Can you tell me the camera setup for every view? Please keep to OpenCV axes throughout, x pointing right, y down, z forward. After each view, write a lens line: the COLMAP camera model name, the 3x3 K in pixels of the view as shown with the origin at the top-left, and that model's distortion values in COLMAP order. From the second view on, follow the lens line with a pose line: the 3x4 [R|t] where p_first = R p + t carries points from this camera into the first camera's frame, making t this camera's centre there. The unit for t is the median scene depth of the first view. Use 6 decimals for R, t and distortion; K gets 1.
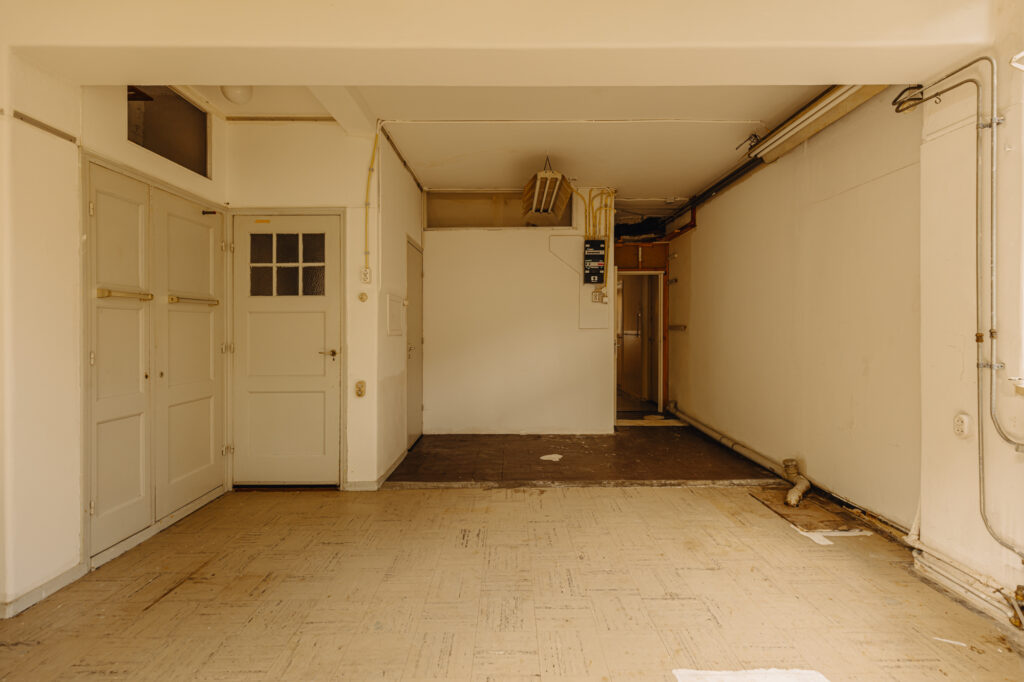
lens RADIAL K [[471.0, 0, 512.0], [0, 471.0, 341.0], [0, 0, 1]] dist [0.013573, -0.000312]
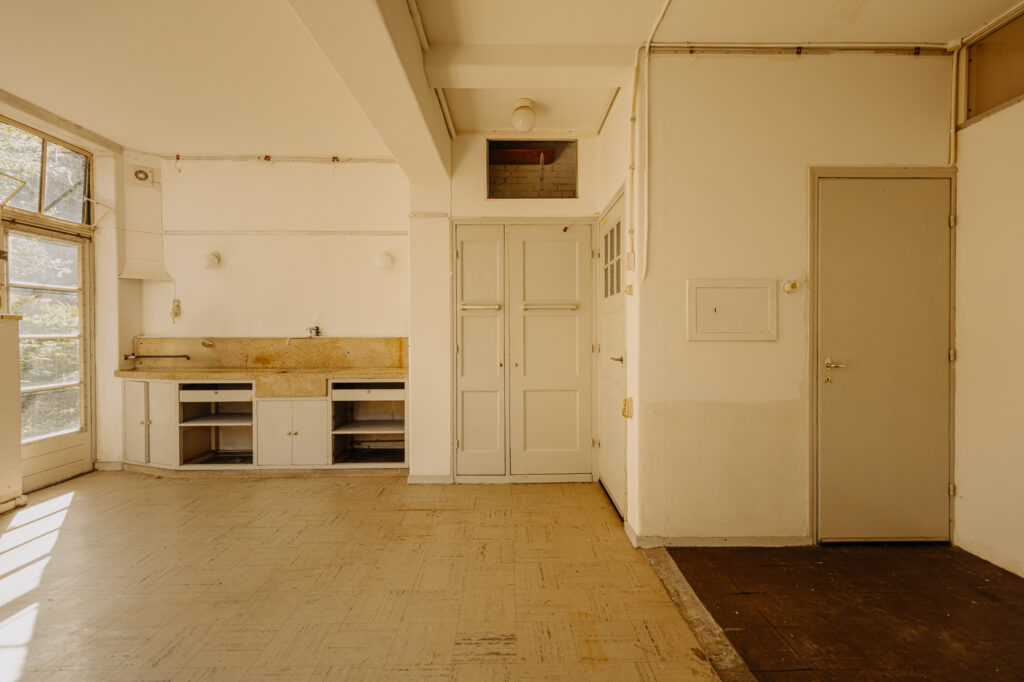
lens RADIAL K [[460.2, 0, 517.3], [0, 460.2, 336.5], [0, 0, 1]] dist [0.010699, -0.000743]
pose [[0.006137, 0.017339, -0.999831, 0.539738], [-0.026108, 0.999512, 0.017173, -0.031018], [0.999640, 0.025998, 0.006586, 0.997427]]
